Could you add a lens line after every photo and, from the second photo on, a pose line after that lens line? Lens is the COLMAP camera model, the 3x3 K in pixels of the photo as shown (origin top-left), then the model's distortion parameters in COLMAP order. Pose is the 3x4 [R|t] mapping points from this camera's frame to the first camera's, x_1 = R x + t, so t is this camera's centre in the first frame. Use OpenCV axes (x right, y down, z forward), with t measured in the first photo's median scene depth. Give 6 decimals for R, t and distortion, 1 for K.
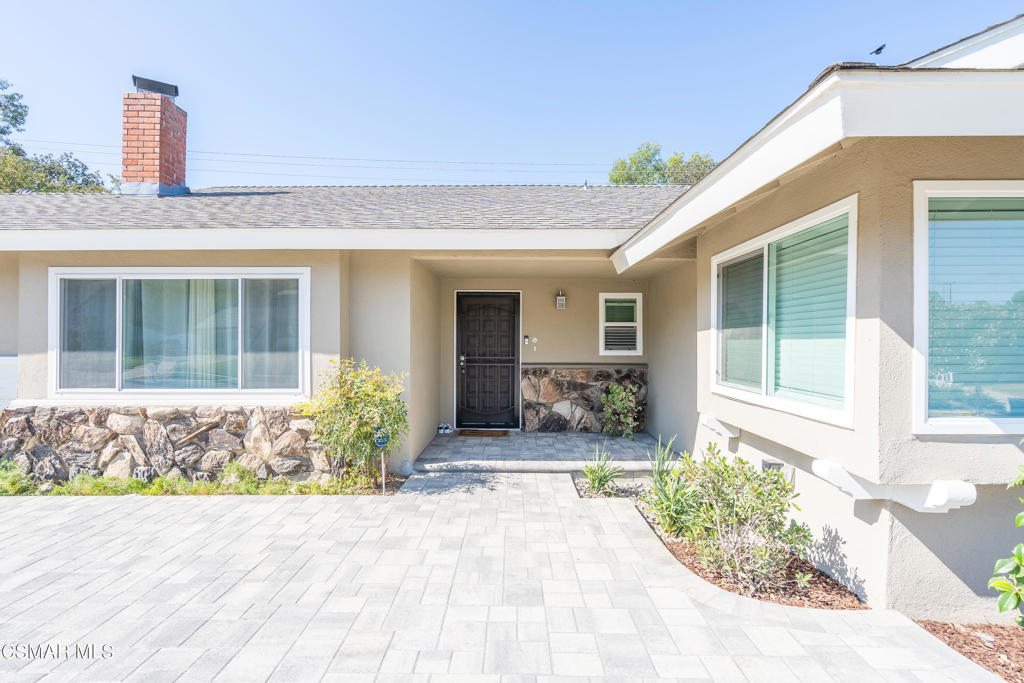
lens RADIAL K [[463.4, 0, 513.2], [0, 463.4, 341.7], [0, 0, 1]] dist [-0.005291, 0.001902]
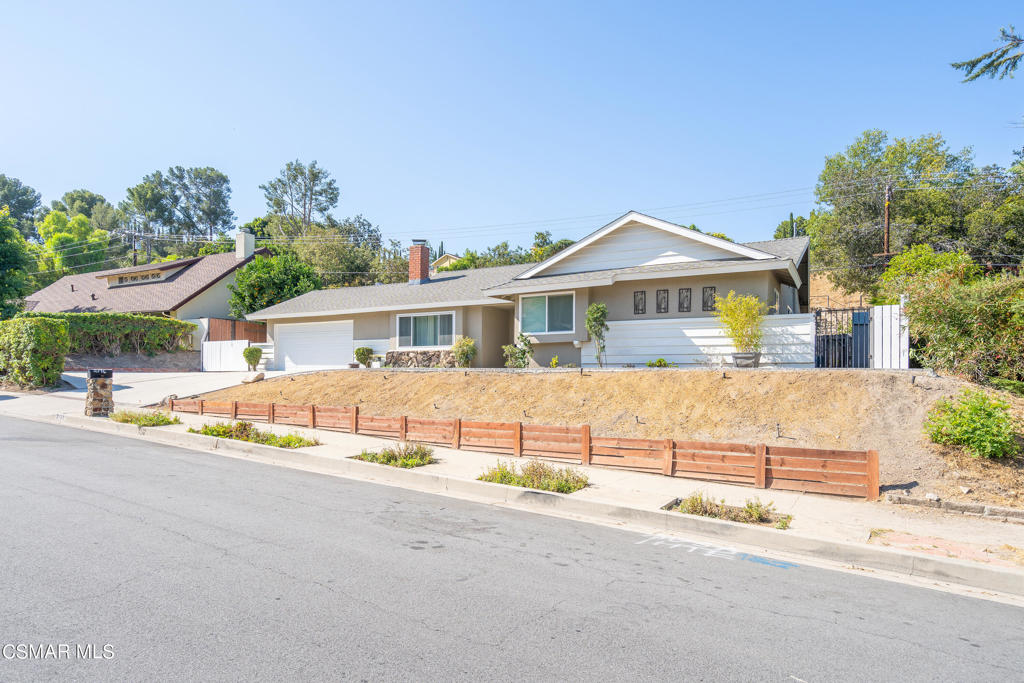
lens RADIAL K [[606.3, 0, 526.9], [0, 606.3, 378.4], [0, 0, 1]] dist [0.014685, -0.000684]
pose [[0.888578, -0.000017, -0.458725, 2.166382], [-0.000232, 1.000000, -0.000487, 0.358332], [0.458725, 0.000539, 0.888578, -2.856733]]
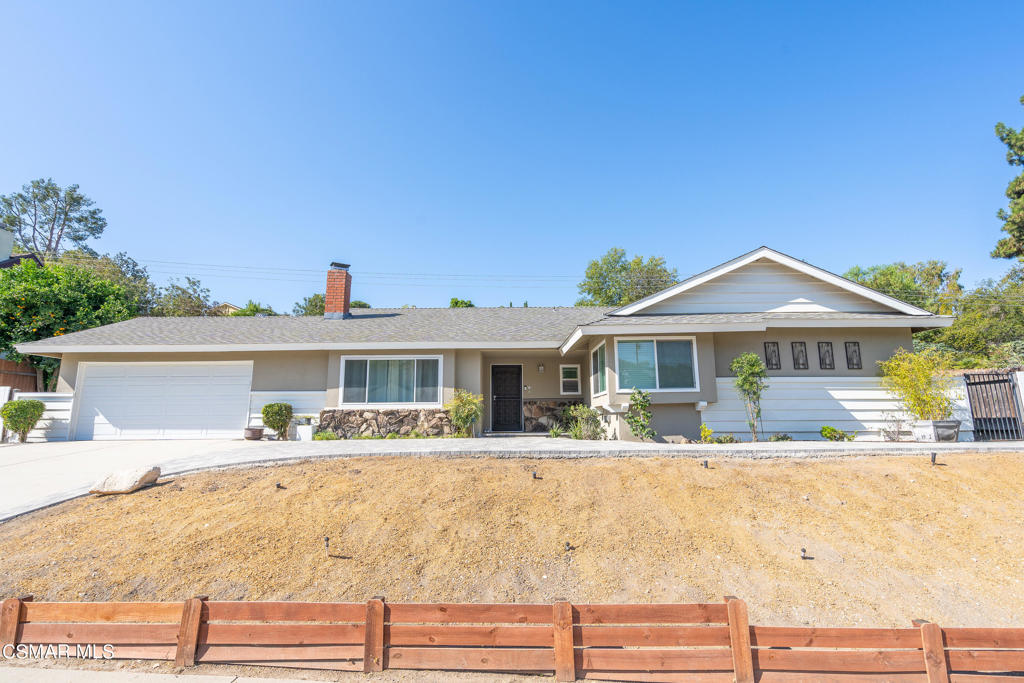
lens RADIAL K [[463.4, 0, 517.6], [0, 463.4, 339.6], [0, 0, 1]] dist [-0.005291, 0.001902]
pose [[0.999516, -0.006762, 0.030379, -0.099258], [0.011865, 0.985187, -0.171072, 0.205302], [-0.028772, 0.171349, 0.984790, -1.587672]]
